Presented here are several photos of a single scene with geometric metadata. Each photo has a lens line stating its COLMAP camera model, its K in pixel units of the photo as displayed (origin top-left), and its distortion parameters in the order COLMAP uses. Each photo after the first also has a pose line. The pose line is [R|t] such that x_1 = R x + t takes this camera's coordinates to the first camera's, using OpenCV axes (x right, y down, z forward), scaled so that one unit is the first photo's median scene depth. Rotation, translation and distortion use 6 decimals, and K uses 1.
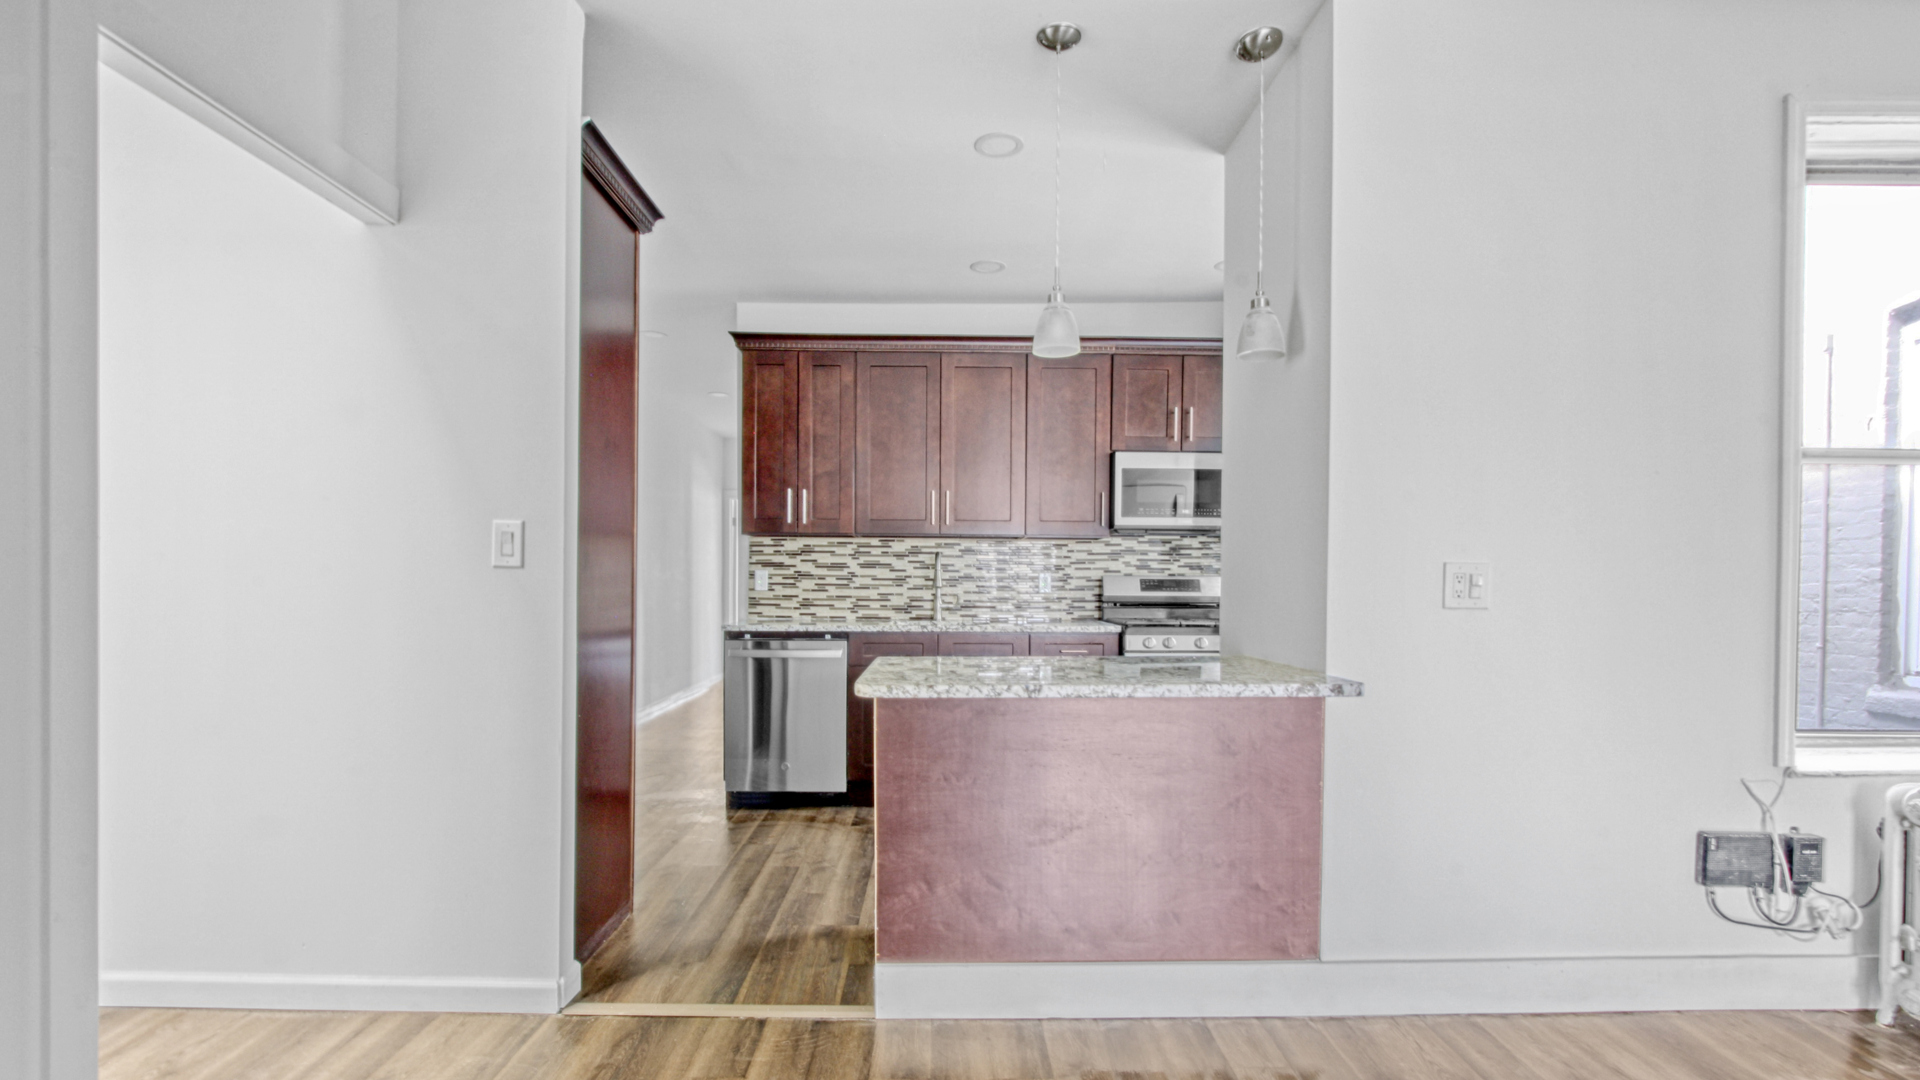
lens RADIAL K [[937.6, 0, 954.9], [0, 937.6, 615.7], [0, 0, 1]] dist [-0.023936, 0.000315]
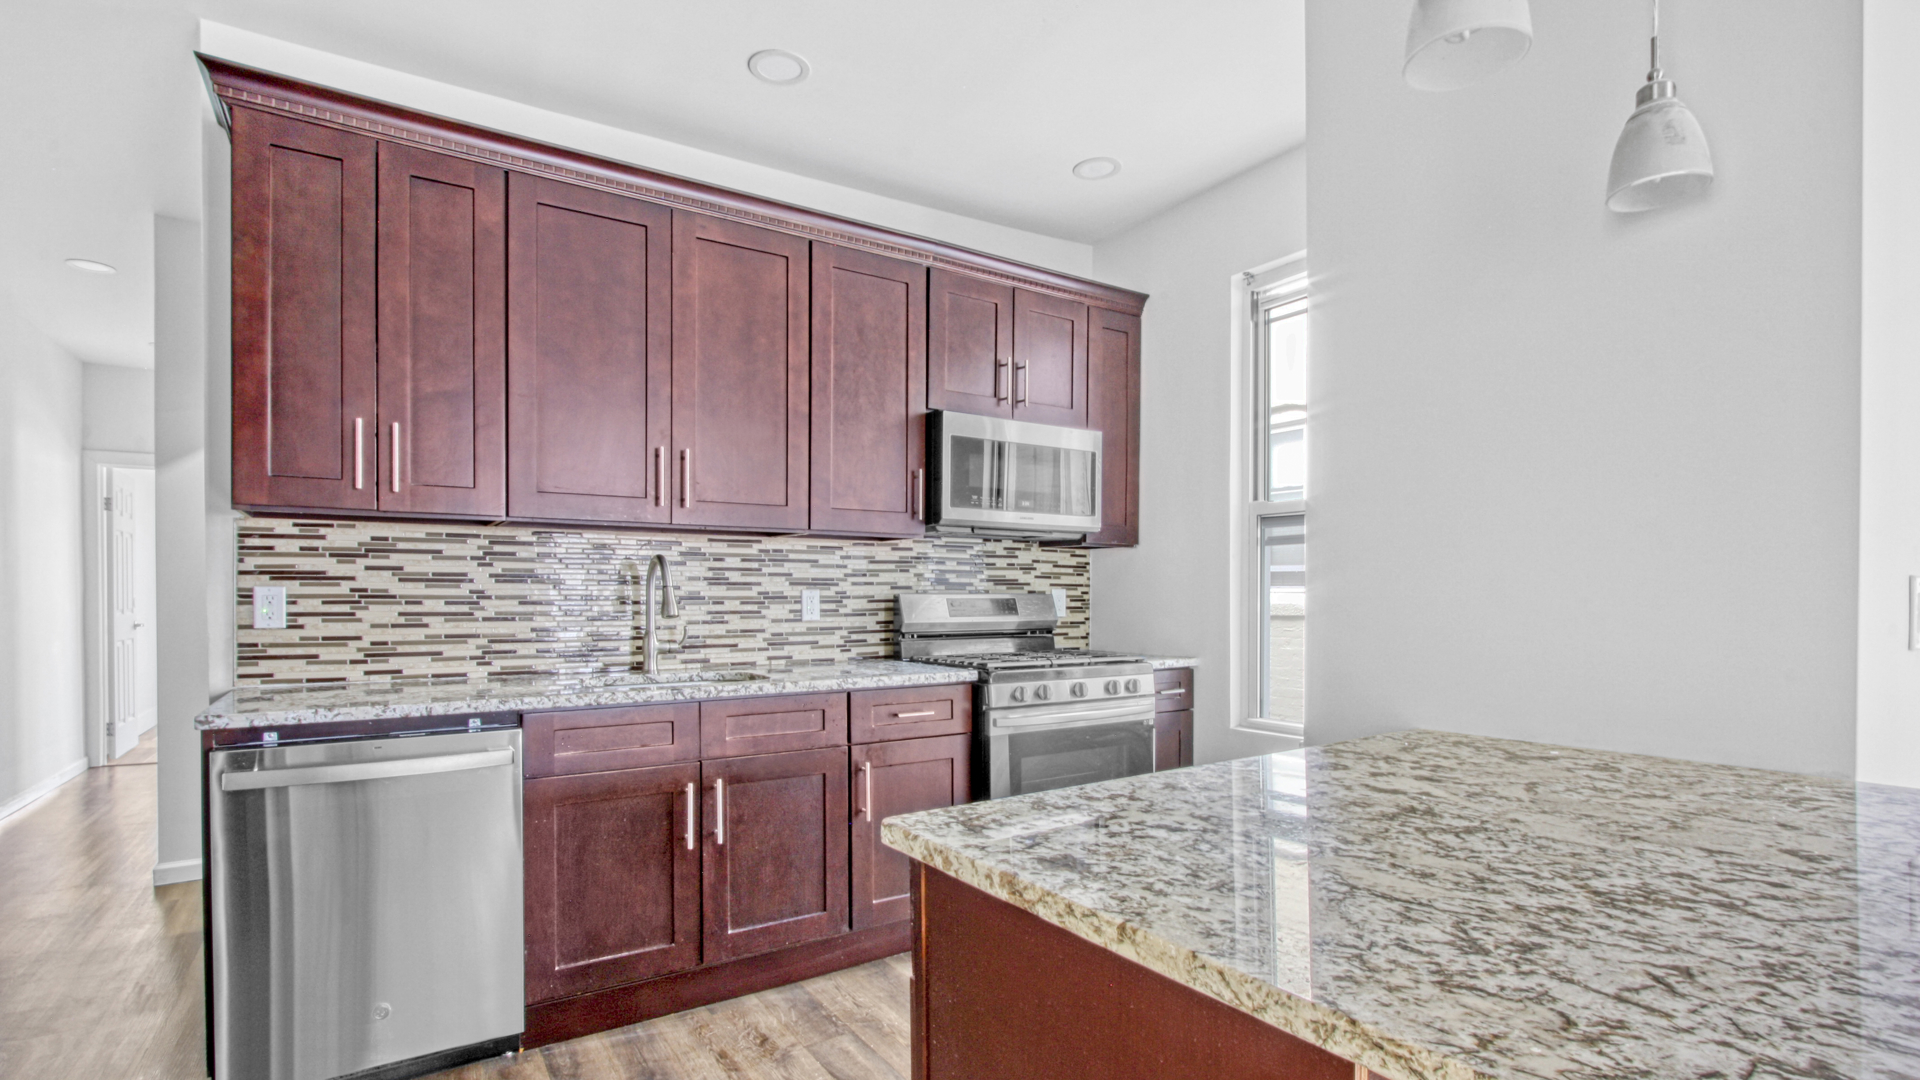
lens RADIAL K [[903.7, 0, 964.2], [0, 903.7, 610.4], [0, 0, 1]] dist [-0.009383, 0.000542]
pose [[0.848219, -0.016102, 0.529400, -0.155954], [0.027073, 0.999549, -0.012976, -0.021602], [-0.528953, 0.025339, 0.848273, 0.435653]]
